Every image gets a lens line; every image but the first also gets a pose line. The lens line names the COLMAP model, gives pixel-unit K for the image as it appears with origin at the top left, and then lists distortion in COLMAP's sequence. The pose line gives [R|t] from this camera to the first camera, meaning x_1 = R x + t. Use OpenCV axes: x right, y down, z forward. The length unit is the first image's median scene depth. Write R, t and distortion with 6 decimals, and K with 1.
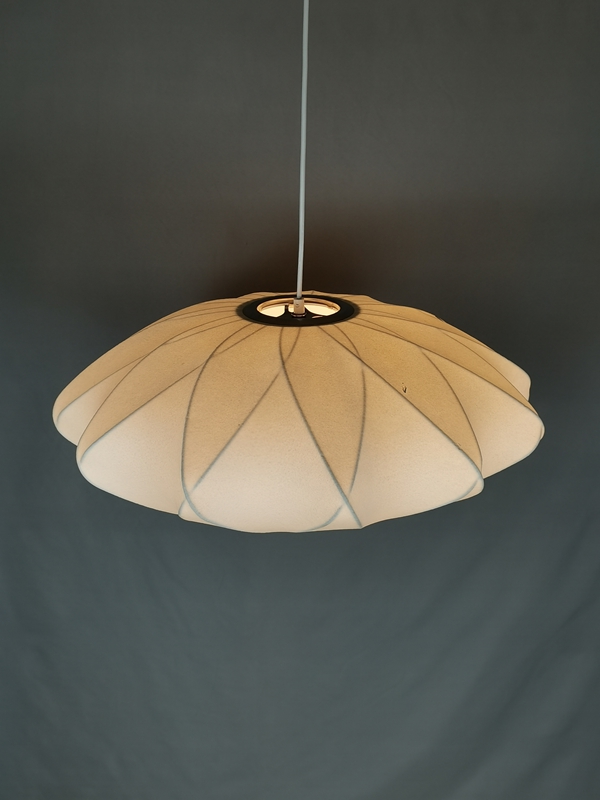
lens RADIAL K [[963.1, 0, 298.9], [0, 963.1, 397.6], [0, 0, 1]] dist [0.091289, 0.000000]
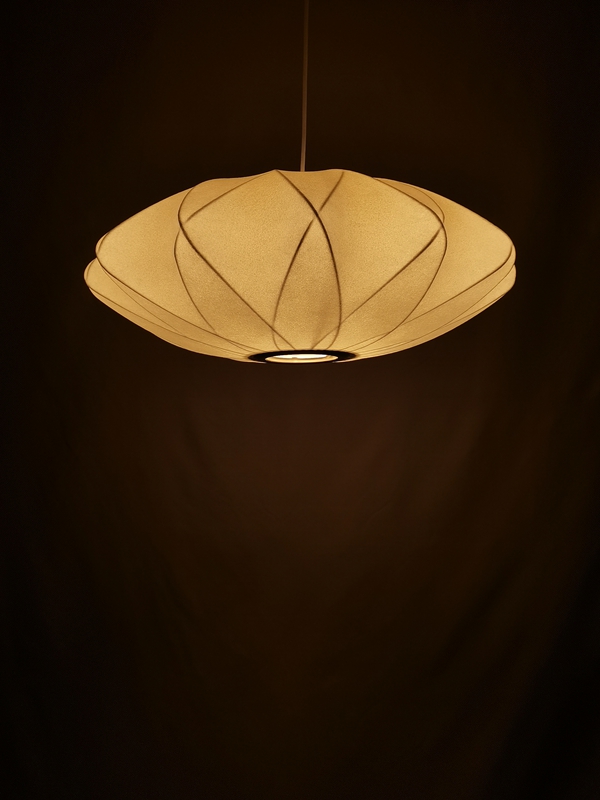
lens RADIAL K [[1001.8, 0, 300.9], [0, 1001.8, 399.4], [0, 0, 1]] dist [0.126319, 0.000000]
pose [[0.995215, -0.009481, -0.097247, 0.135716], [-0.031066, 0.912928, -0.406936, 0.743655], [0.092637, 0.408010, 0.908265, 0.003225]]
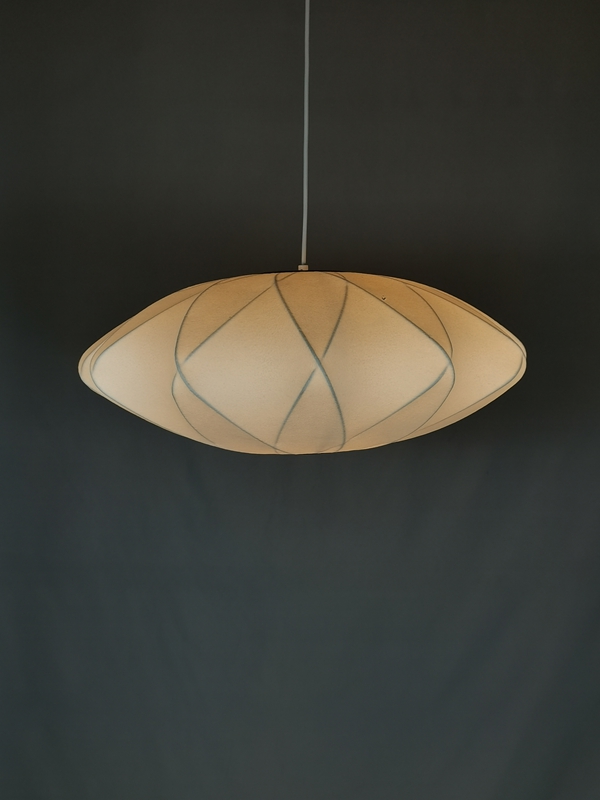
lens RADIAL K [[1001.8, 0, 298.1], [0, 1001.8, 402.9], [0, 0, 1]] dist [0.126319, 0.000000]
pose [[0.994852, -0.003845, -0.101270, 0.131513], [-0.024095, 0.961650, -0.273220, 0.432768], [0.098437, 0.274253, 0.956606, -0.074785]]
